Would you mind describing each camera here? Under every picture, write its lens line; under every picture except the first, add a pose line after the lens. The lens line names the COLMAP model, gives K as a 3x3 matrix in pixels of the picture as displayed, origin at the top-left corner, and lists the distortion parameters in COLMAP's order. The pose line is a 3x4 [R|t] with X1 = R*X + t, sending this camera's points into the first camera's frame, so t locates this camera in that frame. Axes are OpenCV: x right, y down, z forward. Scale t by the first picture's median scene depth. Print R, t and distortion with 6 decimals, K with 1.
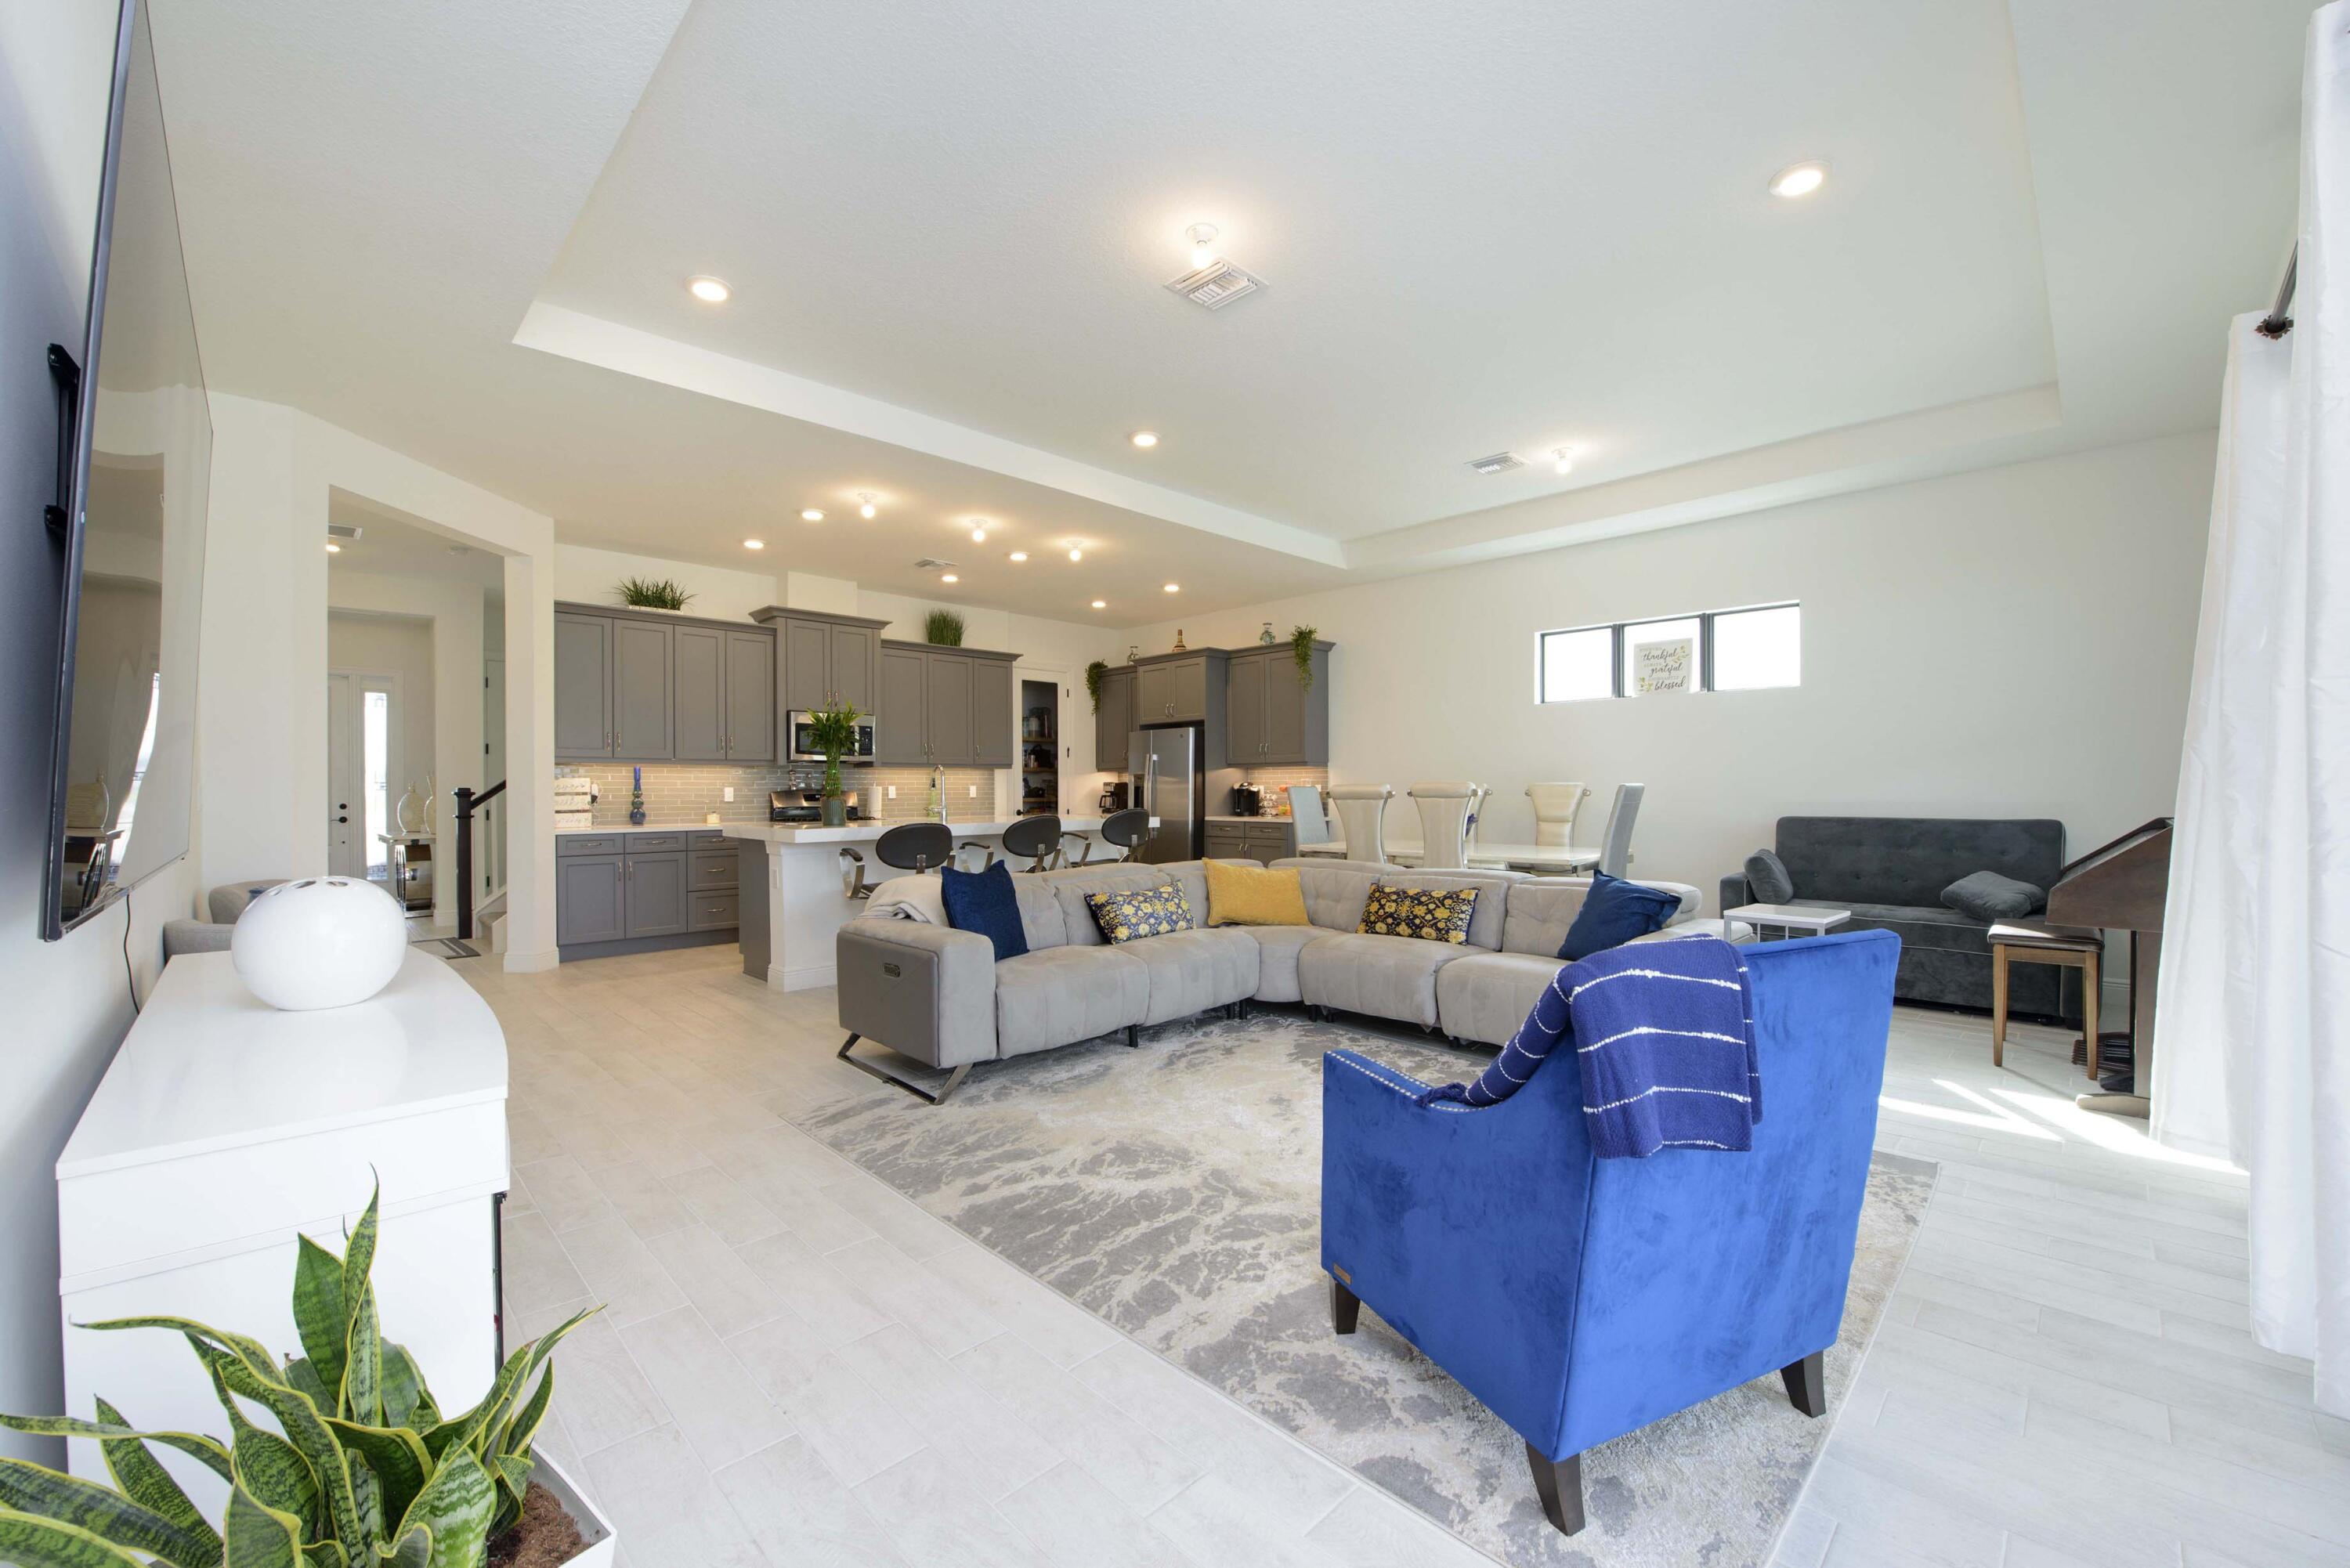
lens RADIAL K [[956.1, 0, 1179.6], [0, 956.1, 794.2], [0, 0, 1]] dist [-0.021054, 0.000395]
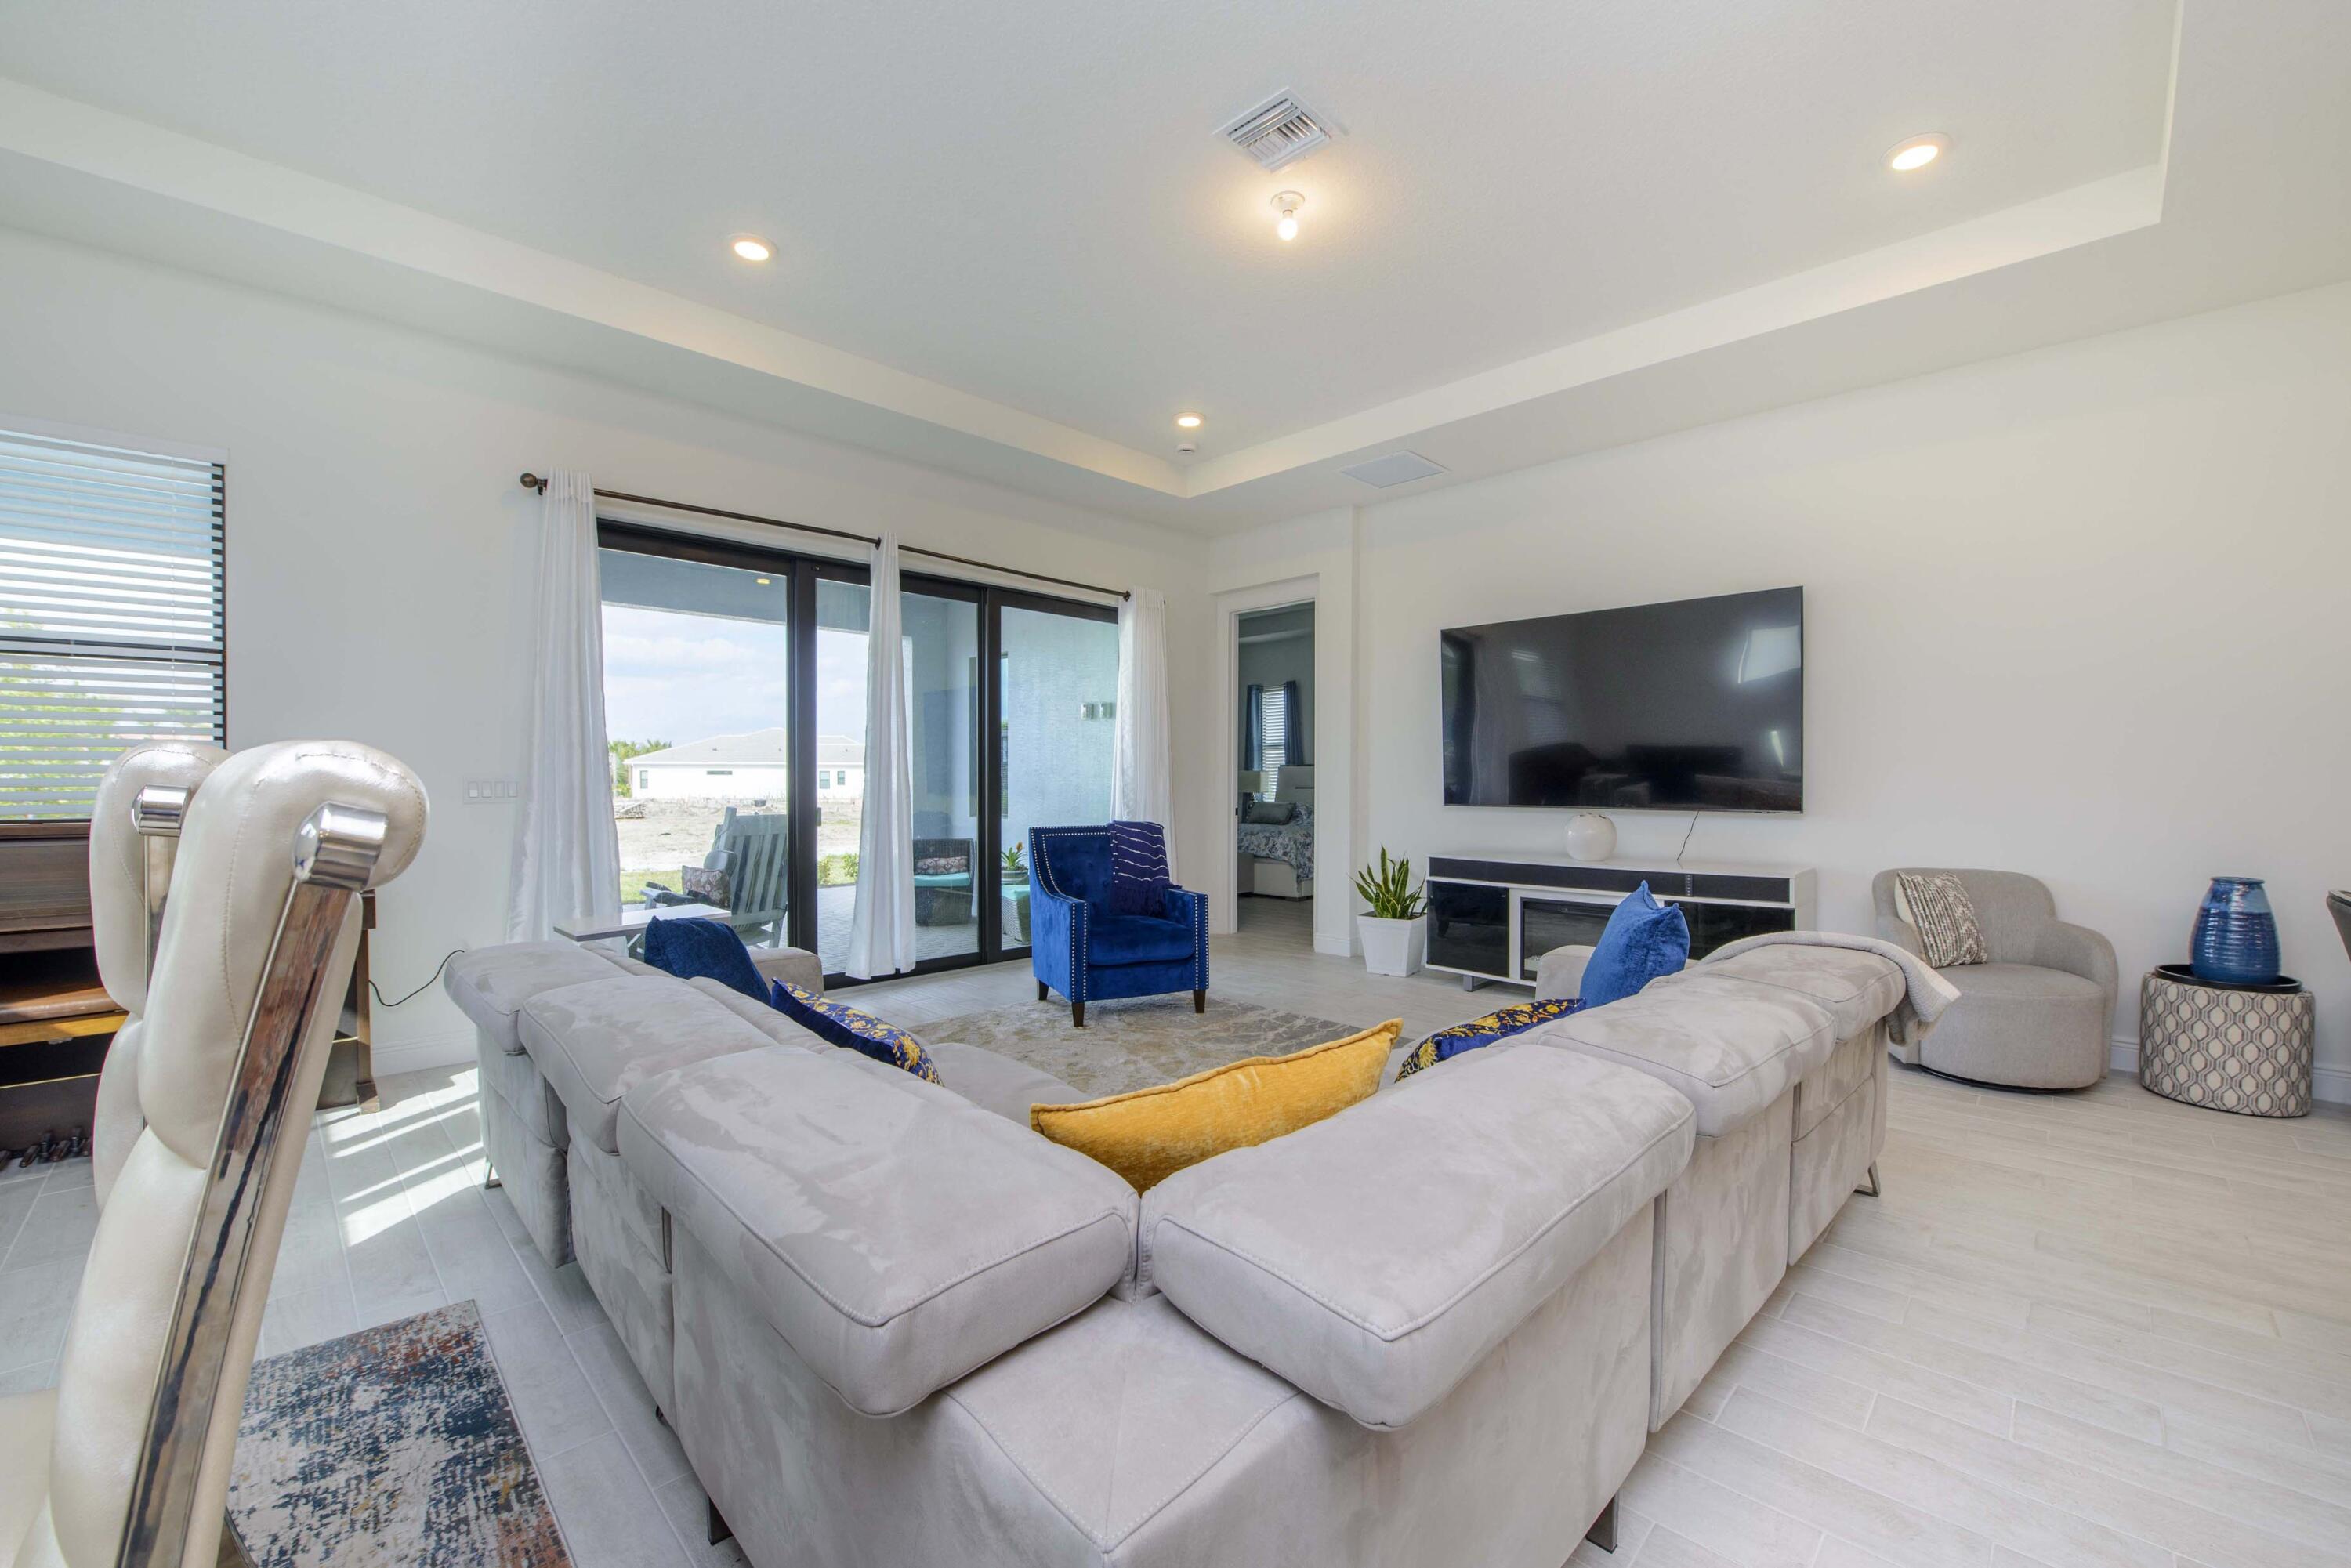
lens RADIAL K [[956.6, 0, 1179.2], [0, 956.6, 793.3], [0, 0, 1]] dist [-0.021054, 0.000395]
pose [[-0.999995, 0.002598, 0.001667, 0.064955], [0.002630, 0.999799, 0.019876, -0.005518], [-0.001615, 0.019880, -0.999801, 0.981672]]
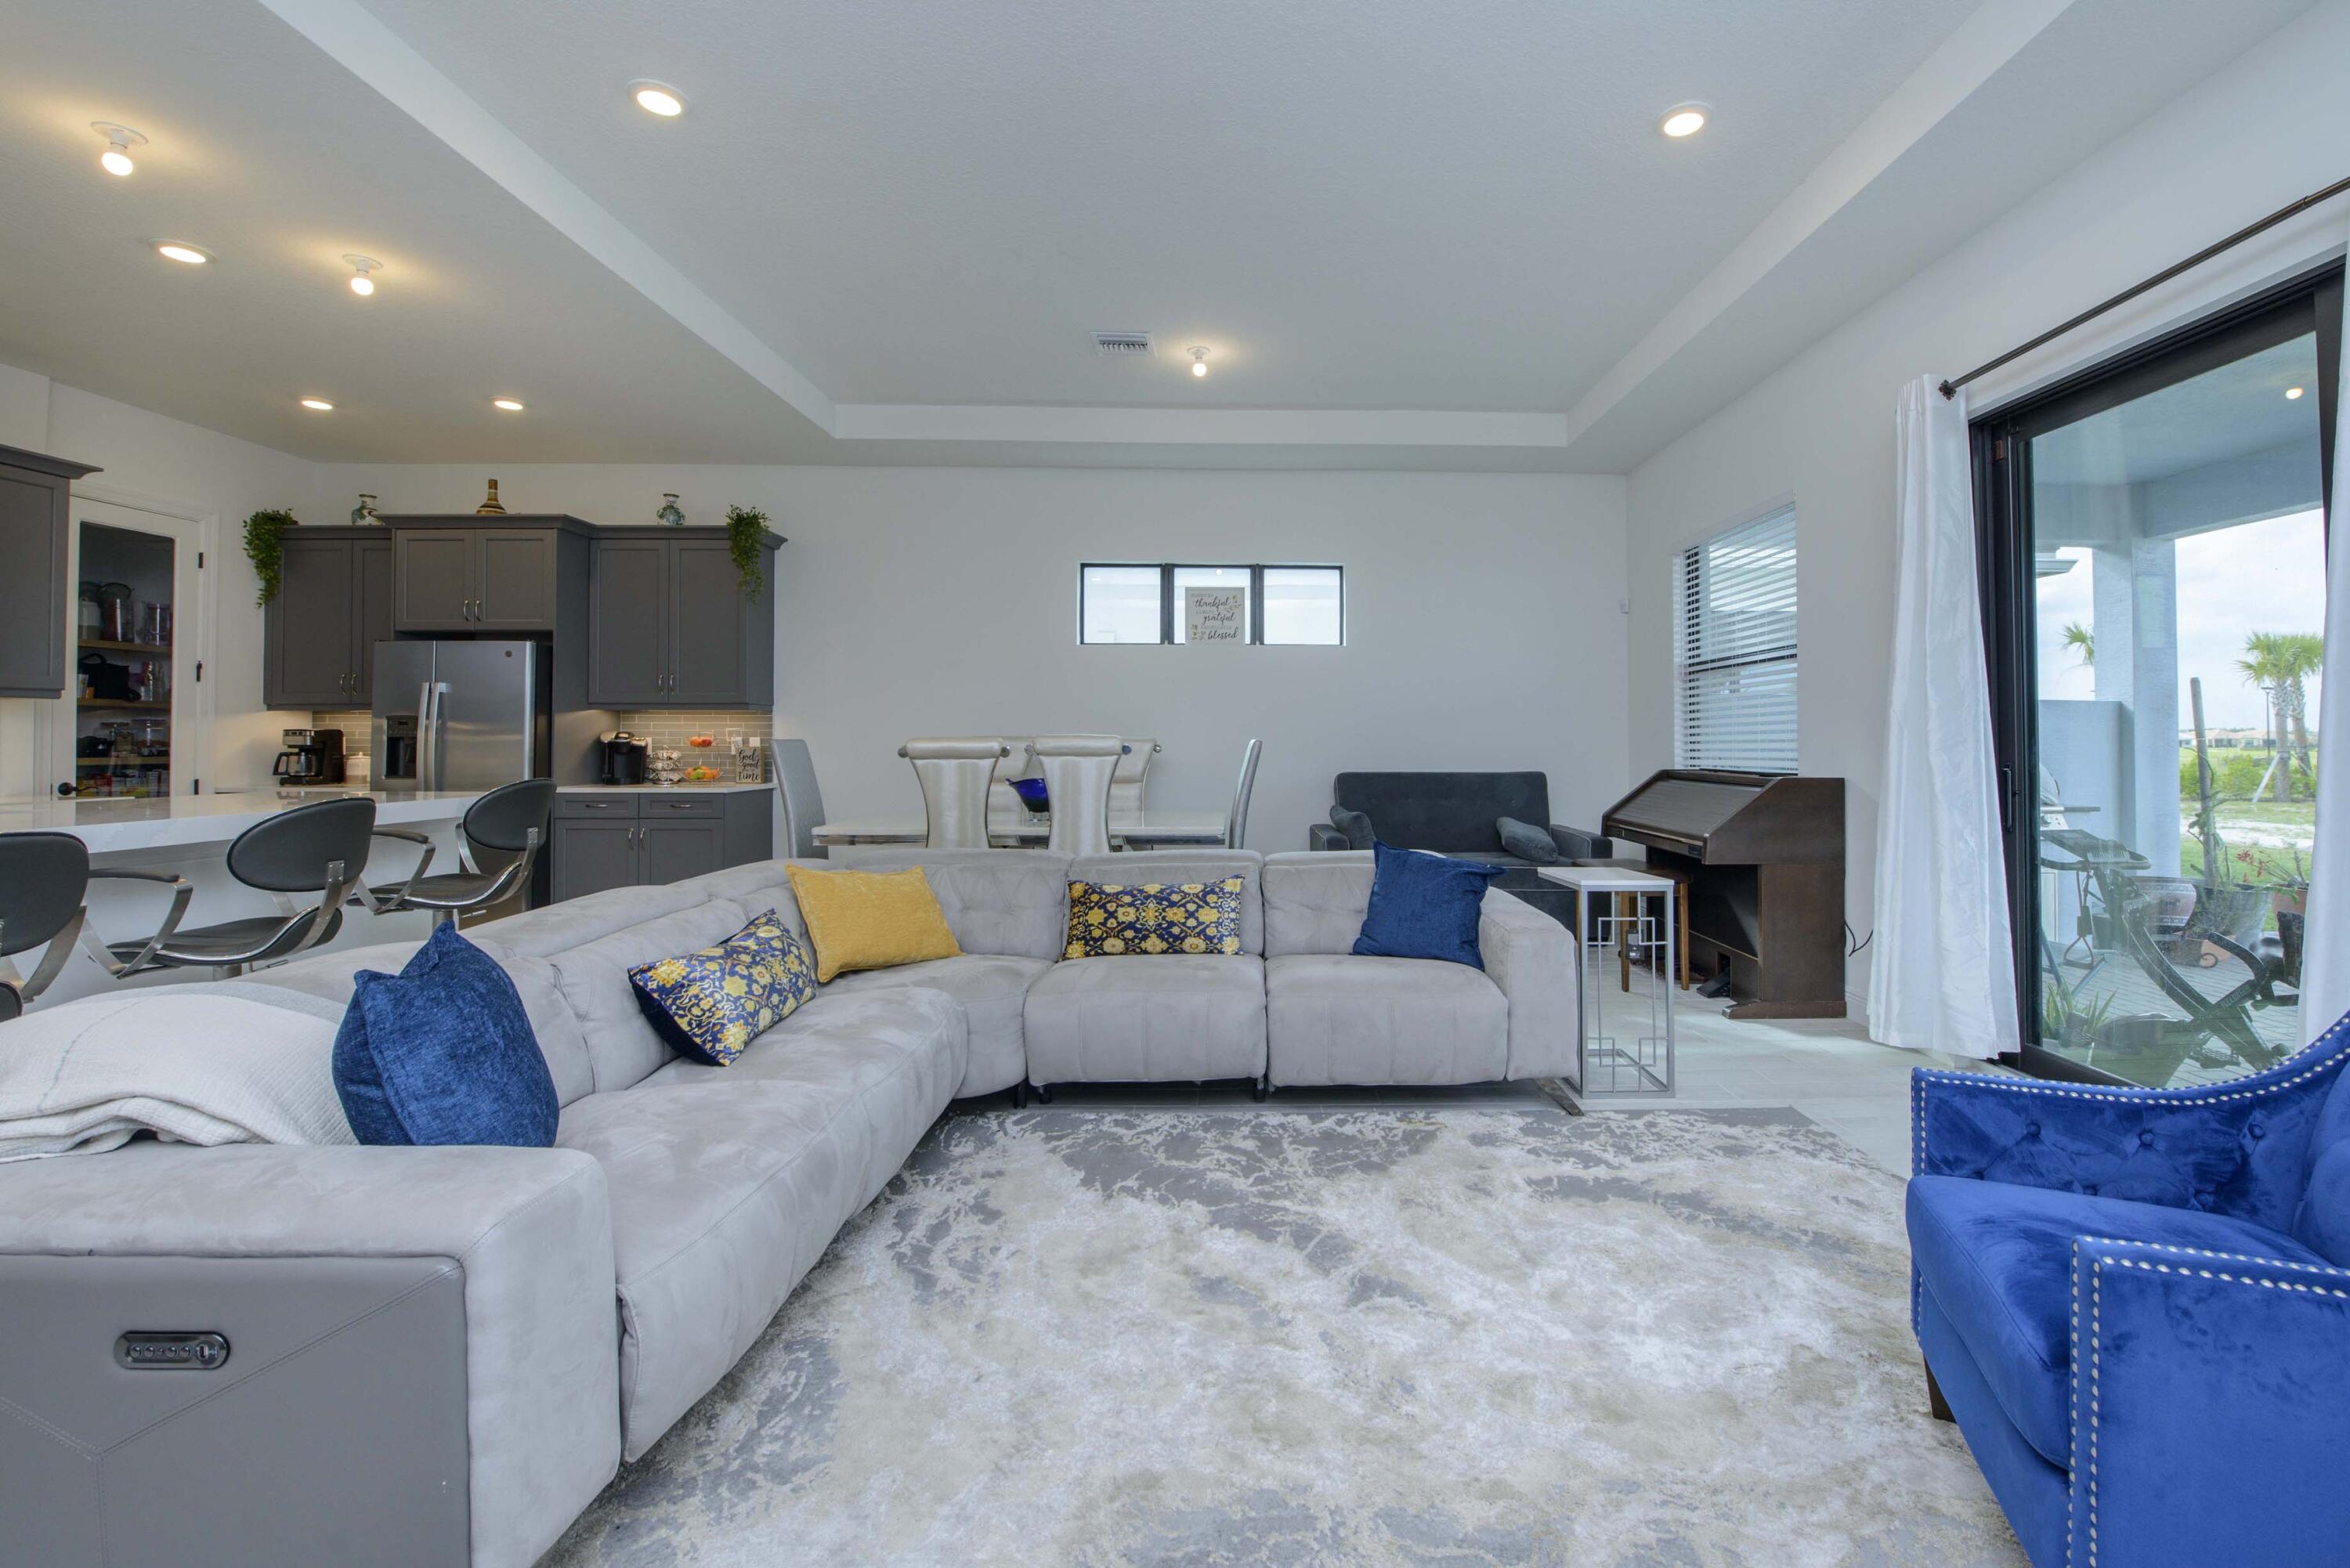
lens RADIAL K [[956.1, 0, 1272.4], [0, 956.1, 774.2], [0, 0, 1]] dist [-0.021054, 0.000395]
pose [[0.675021, -0.016499, 0.737614, -0.146490], [-0.001433, 0.999719, 0.023674, 0.000177], [-0.737798, -0.017038, 0.674807, 0.307197]]
